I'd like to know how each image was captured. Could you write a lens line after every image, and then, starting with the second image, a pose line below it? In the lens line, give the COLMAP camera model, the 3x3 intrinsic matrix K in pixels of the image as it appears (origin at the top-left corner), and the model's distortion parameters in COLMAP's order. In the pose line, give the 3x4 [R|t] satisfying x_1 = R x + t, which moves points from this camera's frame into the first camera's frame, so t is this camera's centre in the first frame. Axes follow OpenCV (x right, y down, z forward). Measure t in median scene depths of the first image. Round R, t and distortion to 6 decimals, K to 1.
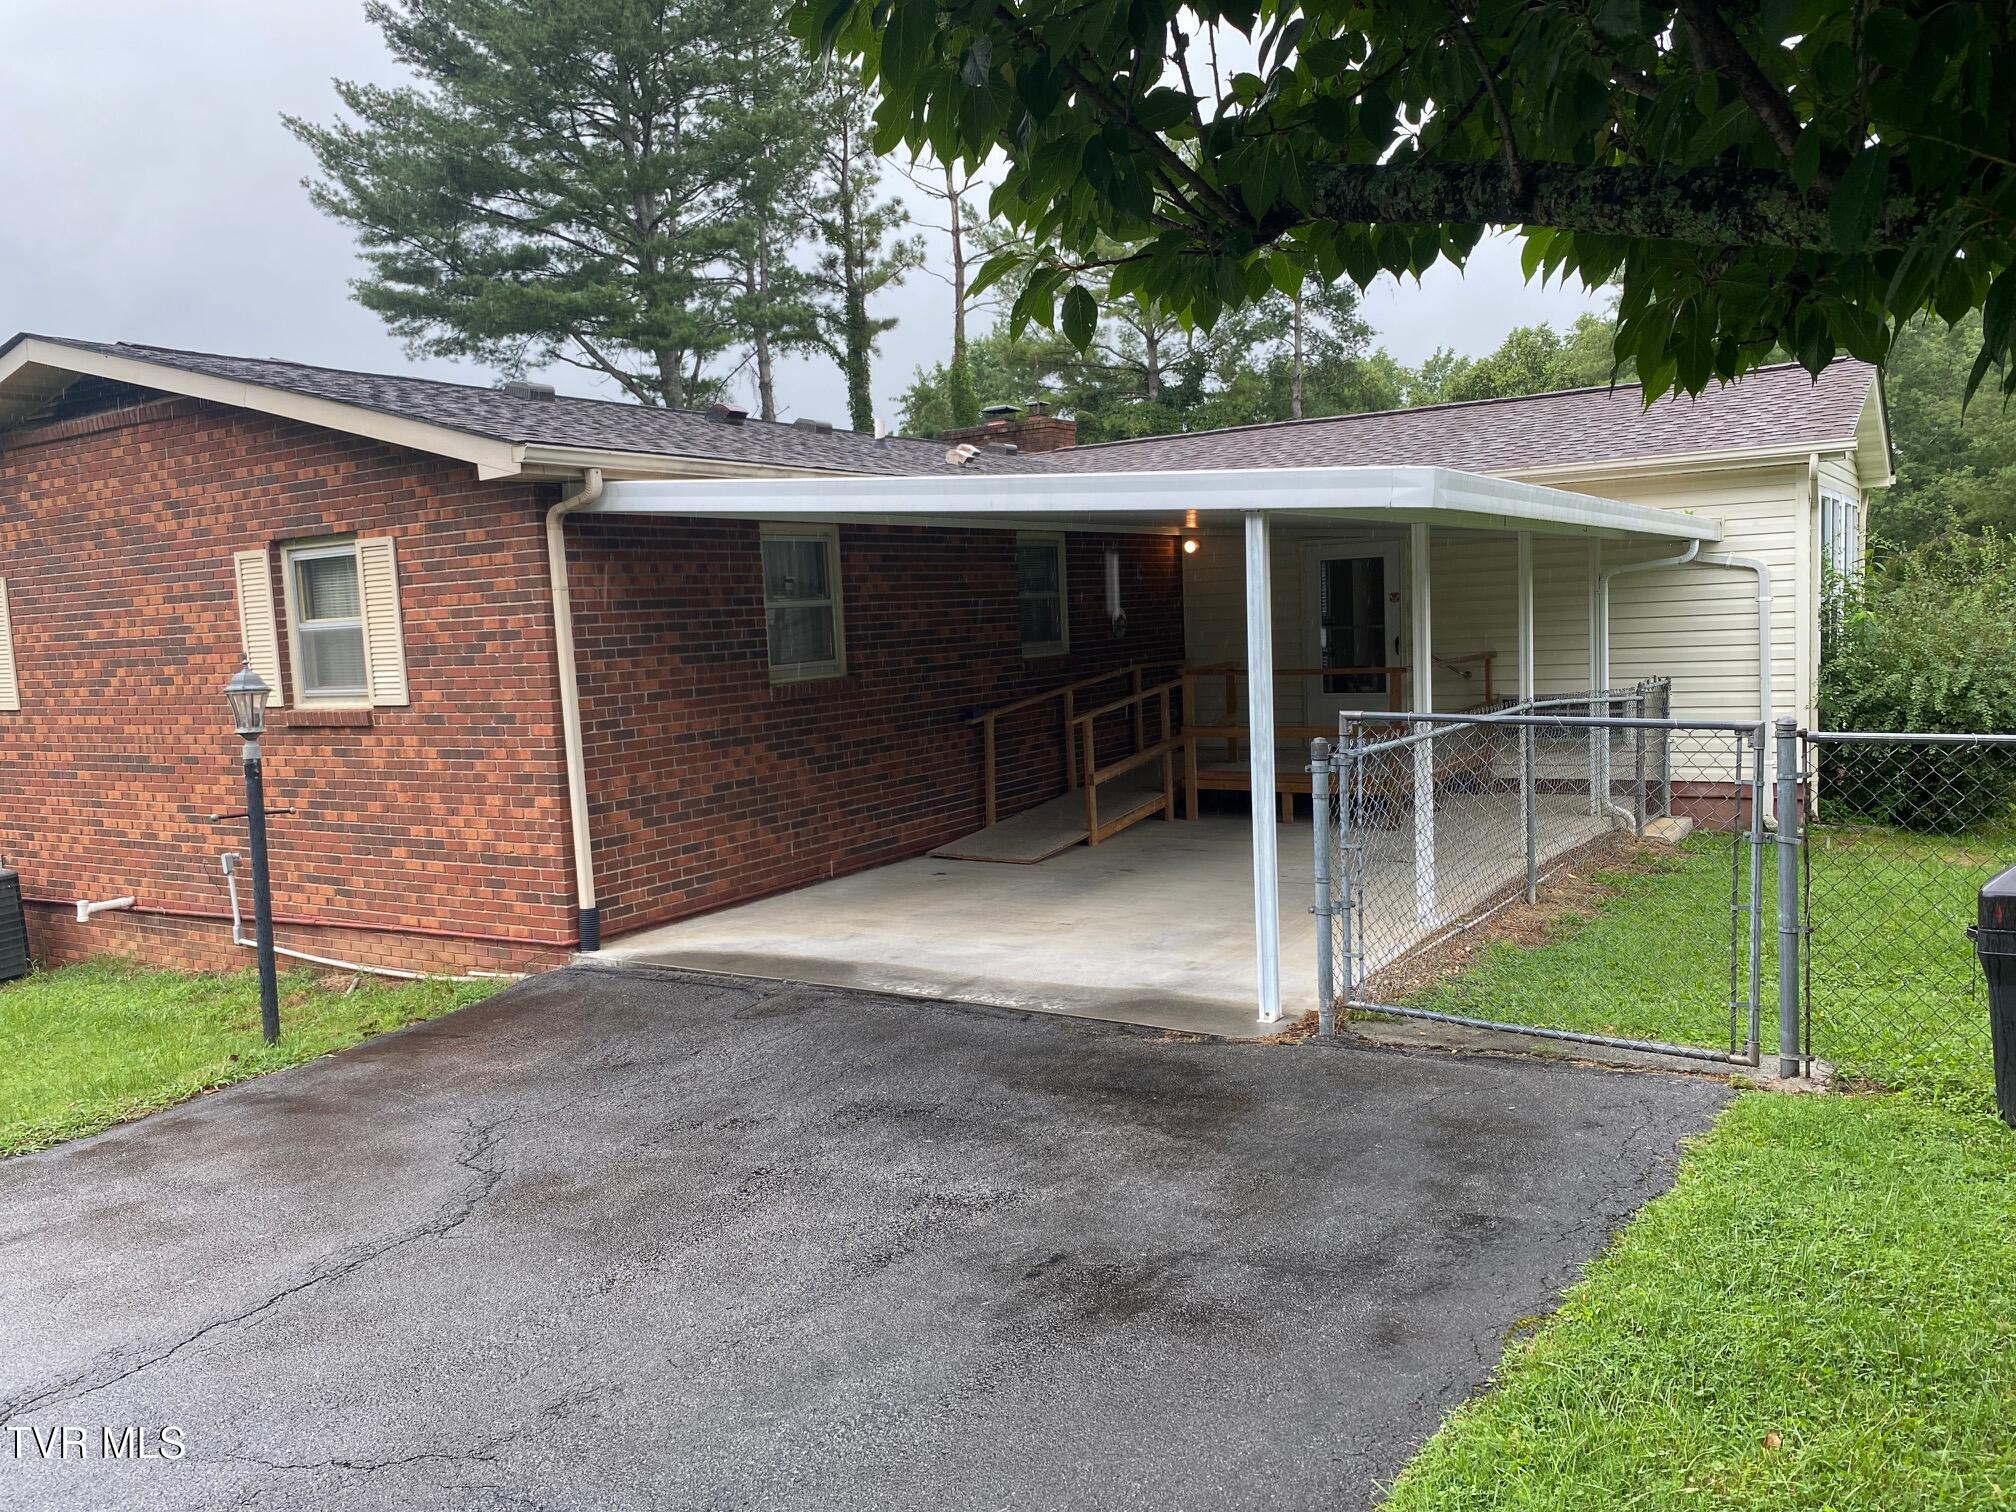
lens RADIAL K [[1553.0, 0, 1017.8], [0, 1553.0, 757.1], [0, 0, 1]] dist [0.027444, -0.049297]
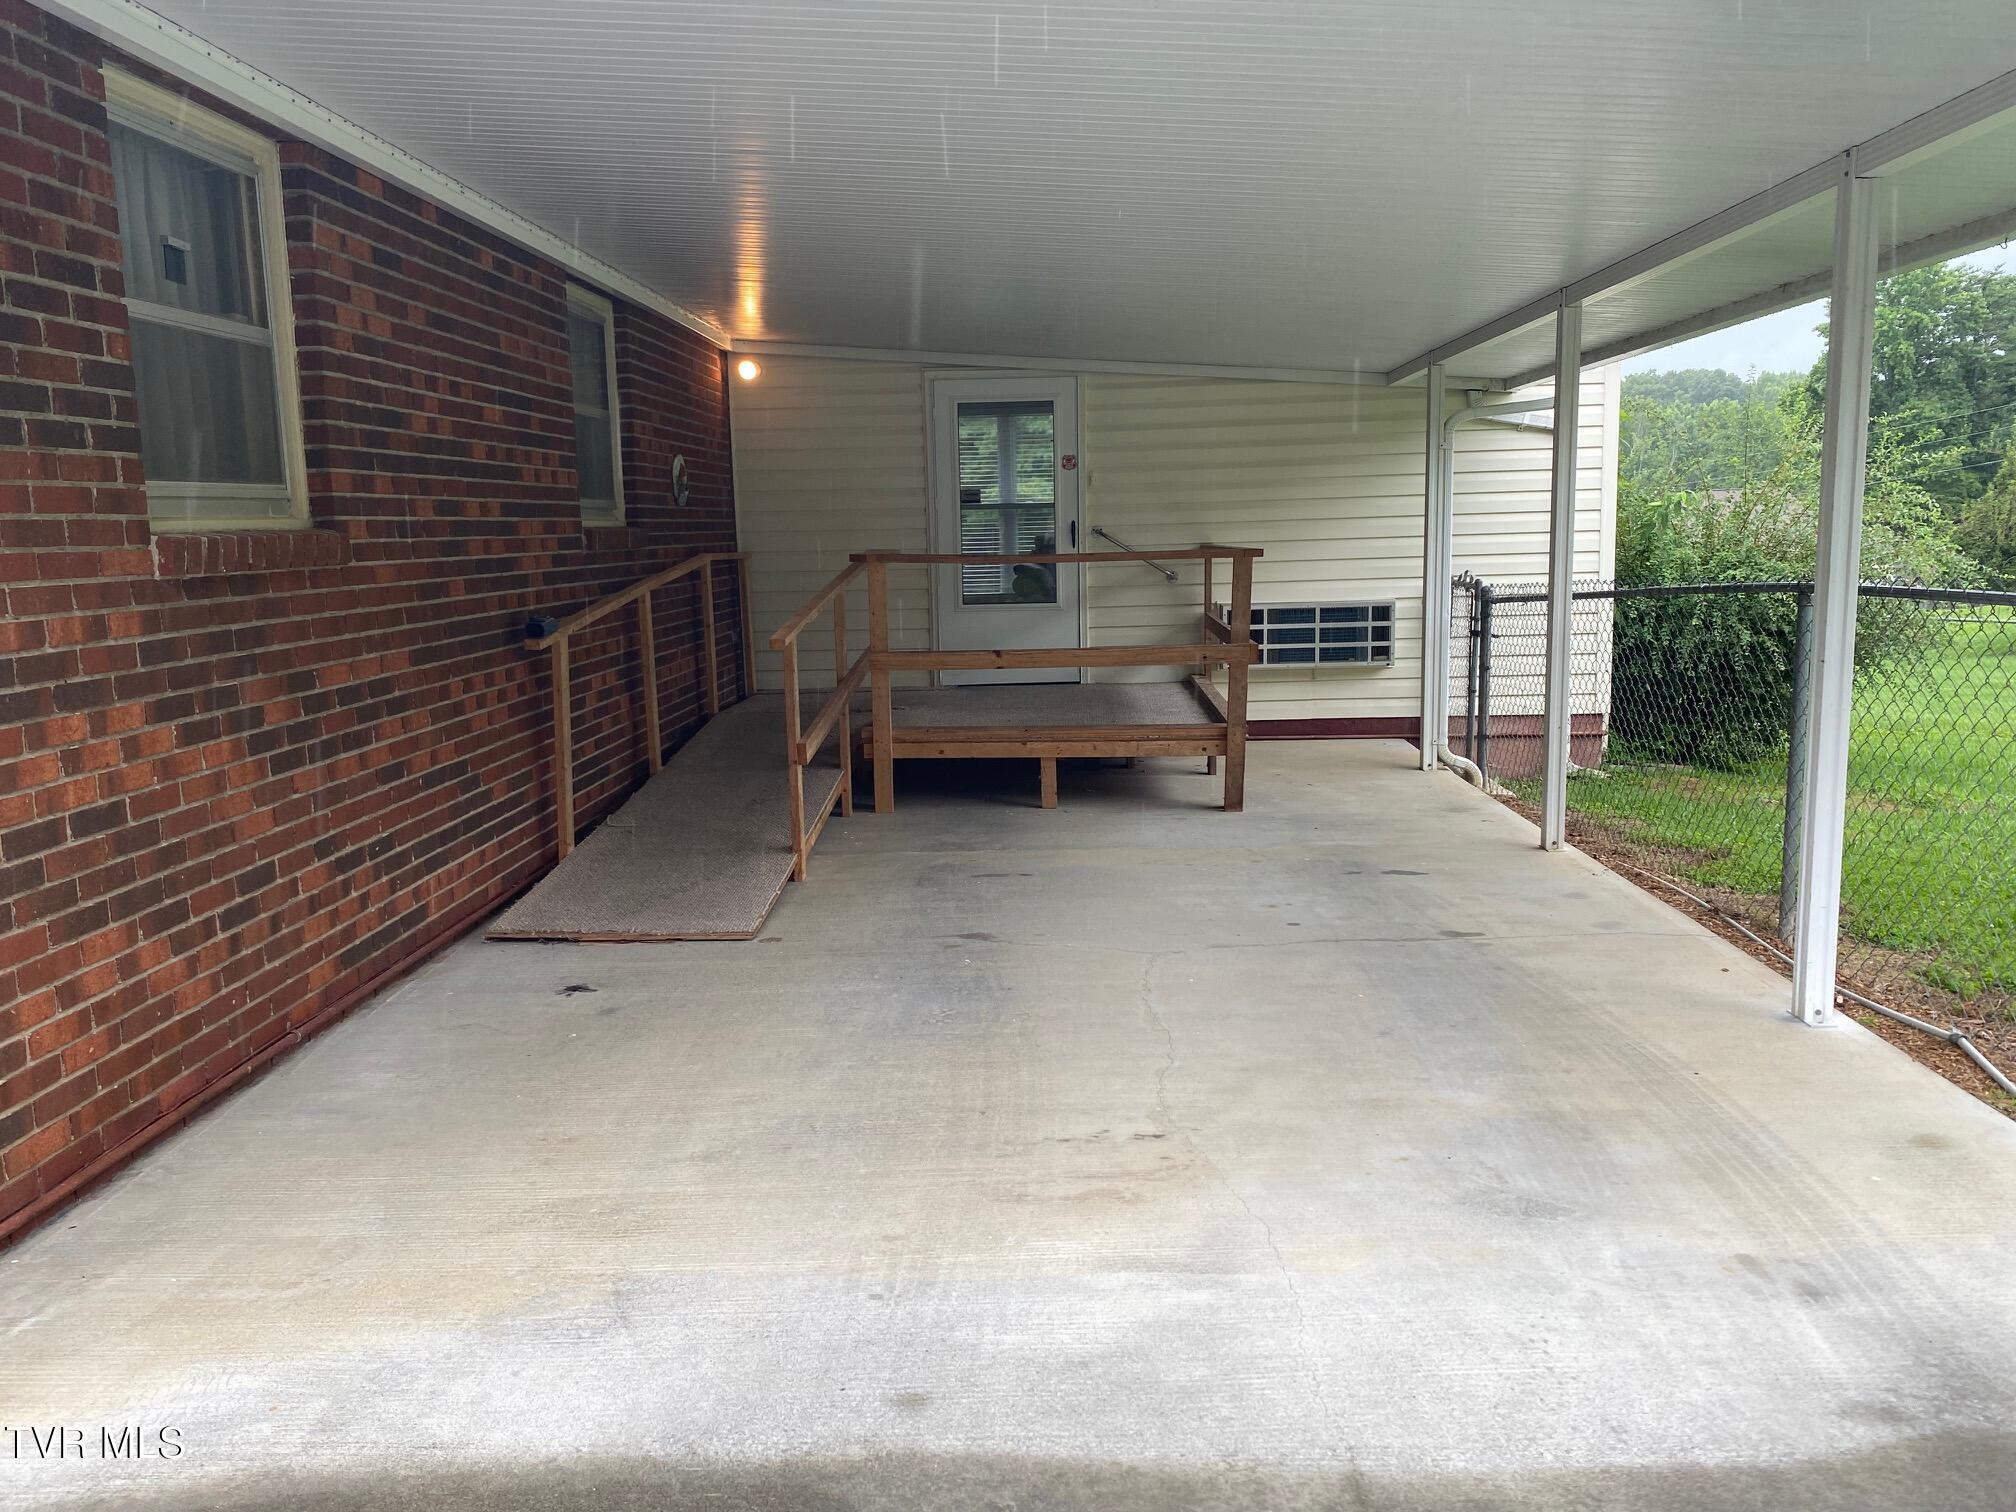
lens RADIAL K [[1553.0, 0, 1018.5], [0, 1553.0, 750.5], [0, 0, 1]] dist [0.027444, -0.049297]
pose [[0.869428, -0.045248, 0.491984, -0.156099], [0.029728, 0.998784, 0.039324, -0.005072], [-0.493165, -0.019564, 0.869716, 0.568424]]
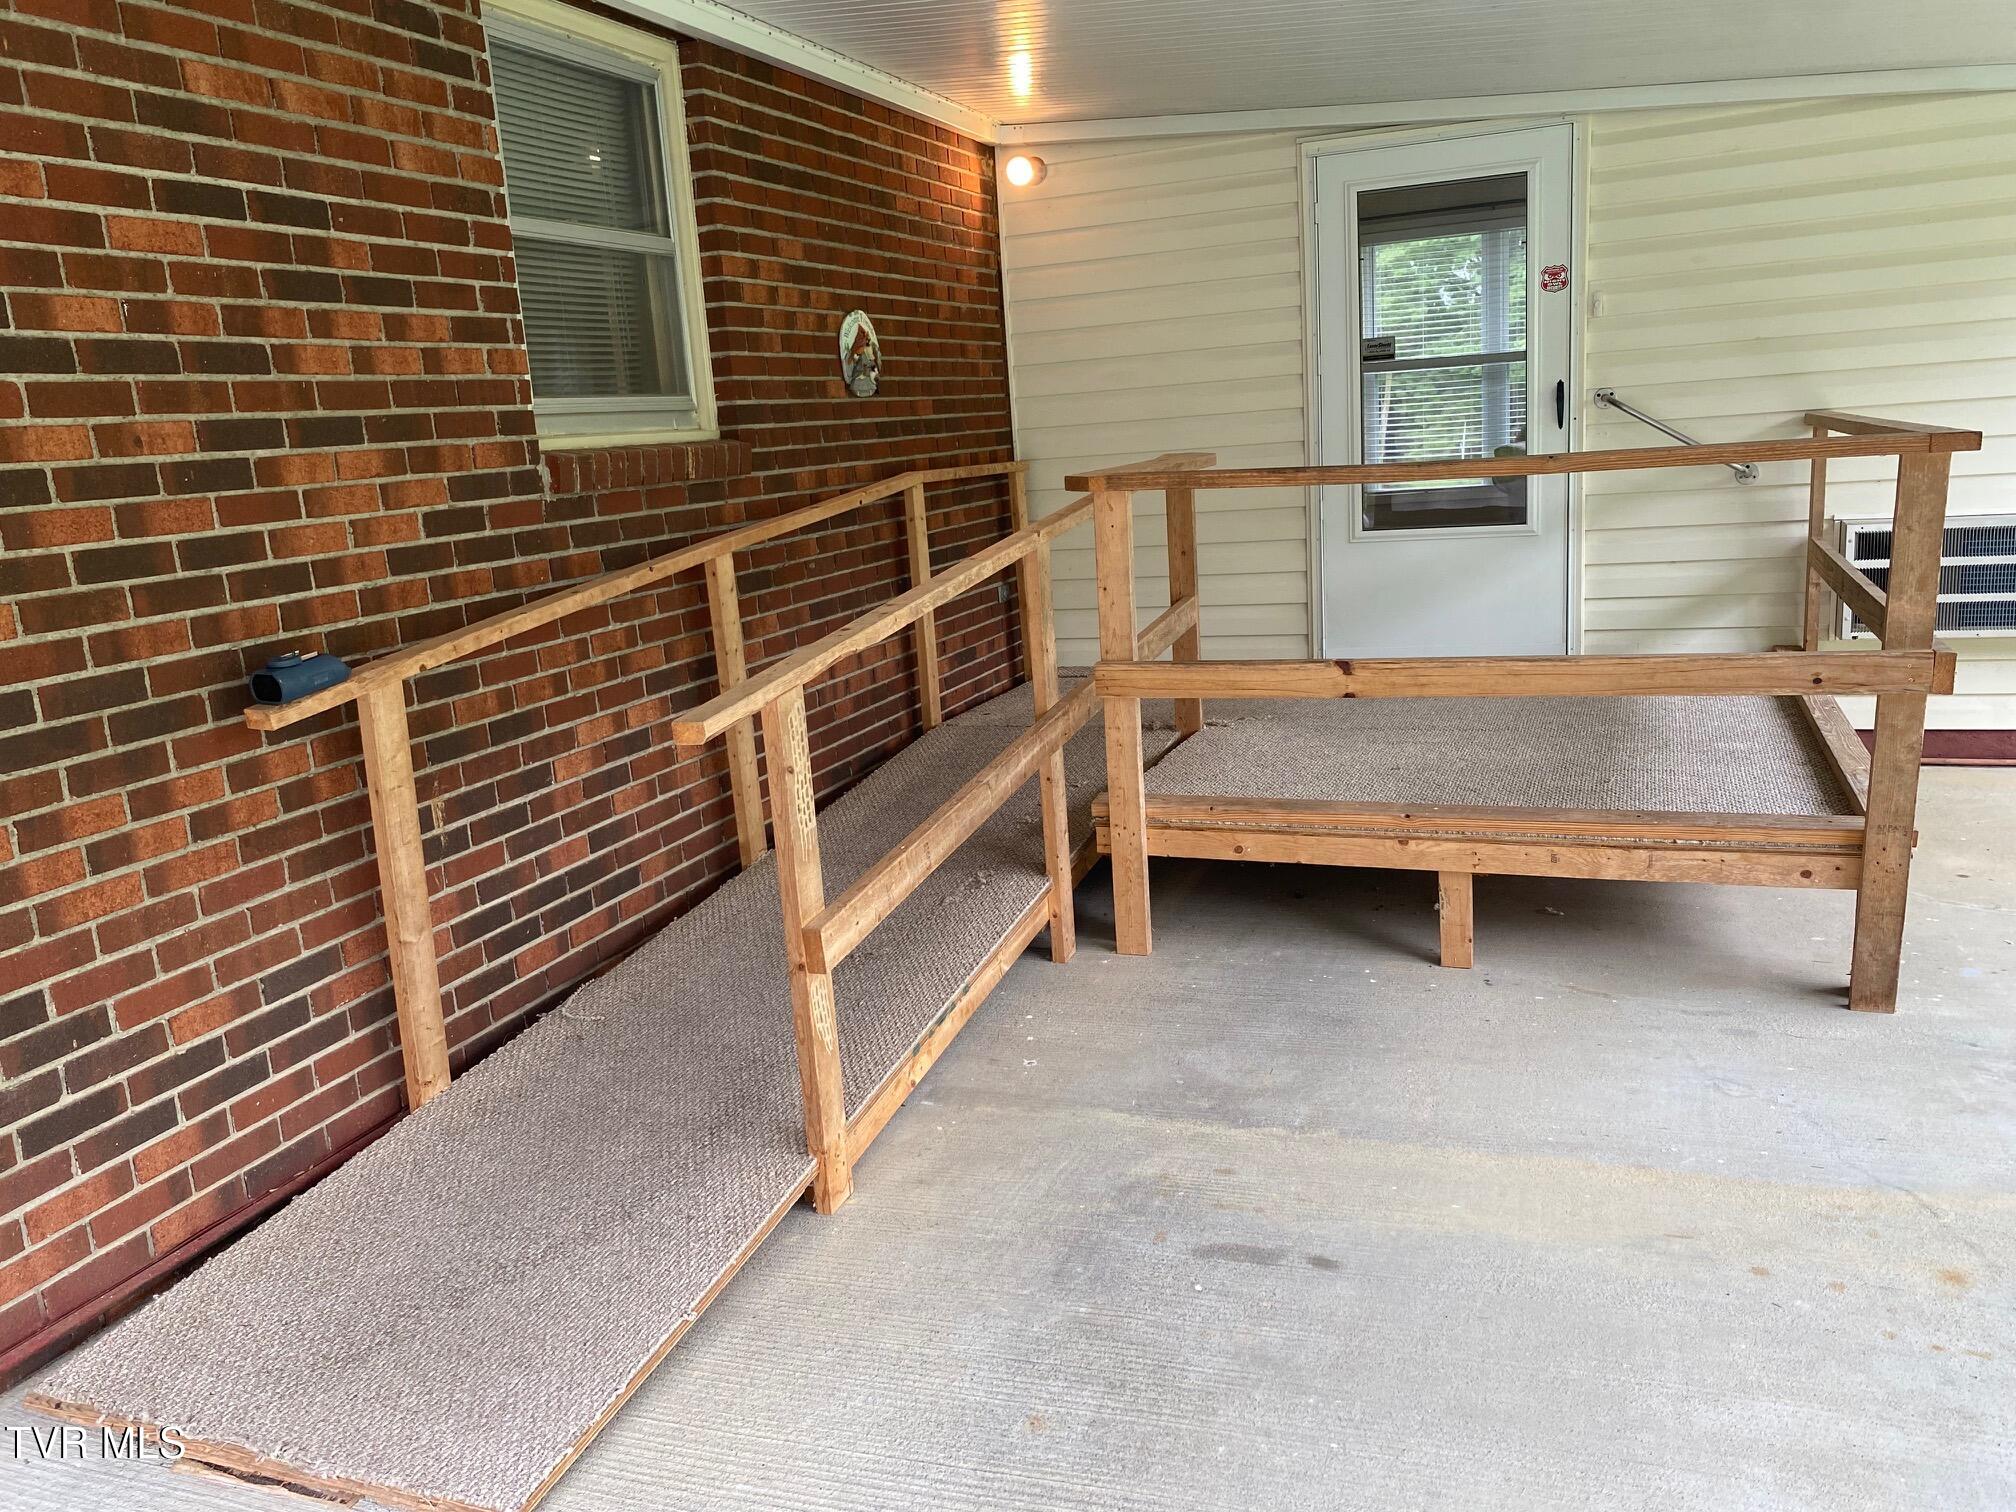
lens RADIAL K [[1553.0, 0, 977.3], [0, 1553.0, 764.6], [0, 0, 1]] dist [0.027444, -0.049297]
pose [[0.986039, -0.061806, 0.154616, 0.041103], [0.044782, 0.992781, 0.111263, -0.041176], [-0.160377, -0.102786, 0.981690, 0.846023]]
